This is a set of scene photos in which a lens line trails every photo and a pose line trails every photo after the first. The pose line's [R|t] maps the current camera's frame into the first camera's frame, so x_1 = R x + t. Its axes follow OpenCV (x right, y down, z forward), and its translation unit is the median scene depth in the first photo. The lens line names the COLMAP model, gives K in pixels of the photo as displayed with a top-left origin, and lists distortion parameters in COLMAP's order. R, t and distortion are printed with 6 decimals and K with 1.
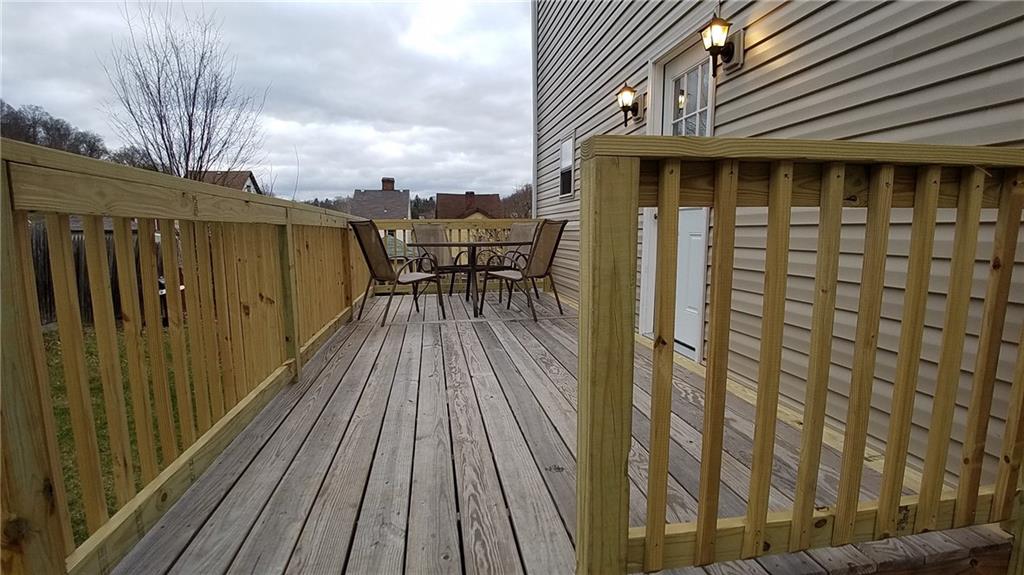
lens RADIAL K [[512.9, 0, 511.8], [0, 512.9, 304.5], [0, 0, 1]] dist [-0.029023, -0.013722]
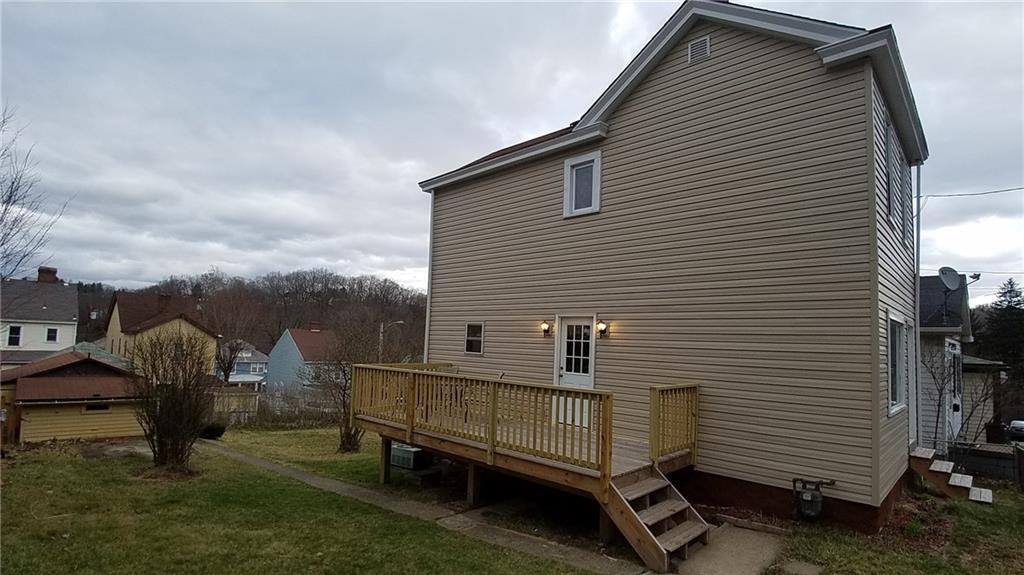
lens RADIAL K [[513.3, 0, 516.9], [0, 513.3, 299.7], [0, 0, 1]] dist [-0.030320, -0.014699]
pose [[0.791324, 0.078684, 0.606313, -0.854810], [0.049675, 0.980131, -0.192029, -0.036769], [-0.609376, 0.182076, 0.771693, -0.526170]]
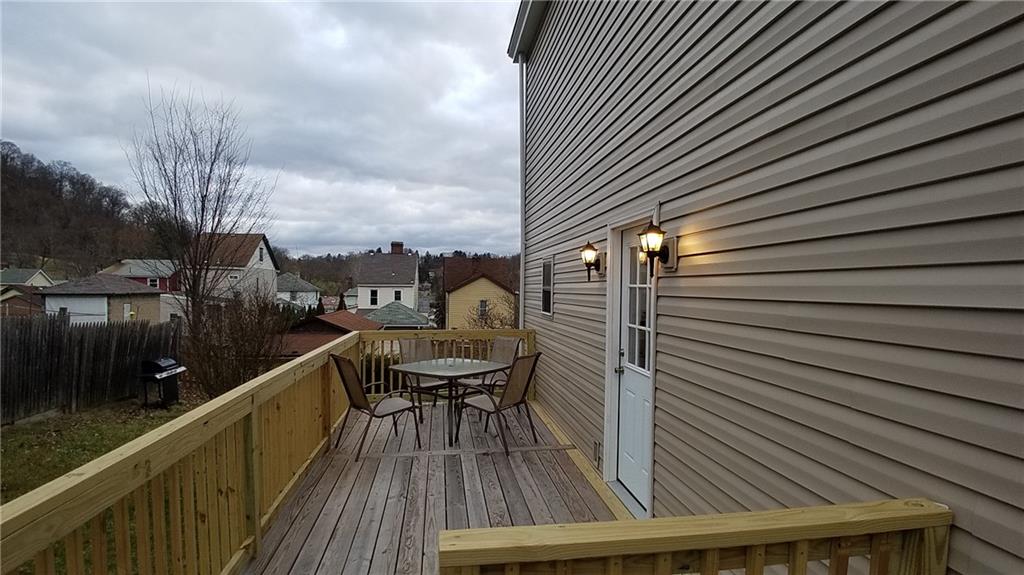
lens RADIAL K [[513.3, 0, 516.9], [0, 513.3, 299.7], [0, 0, 1]] dist [-0.030320, -0.014699]
pose [[0.999909, 0.011002, -0.007830, 0.050406], [-0.011836, 0.993176, -0.116021, -0.113076], [0.006500, 0.116103, 0.993216, -0.034380]]
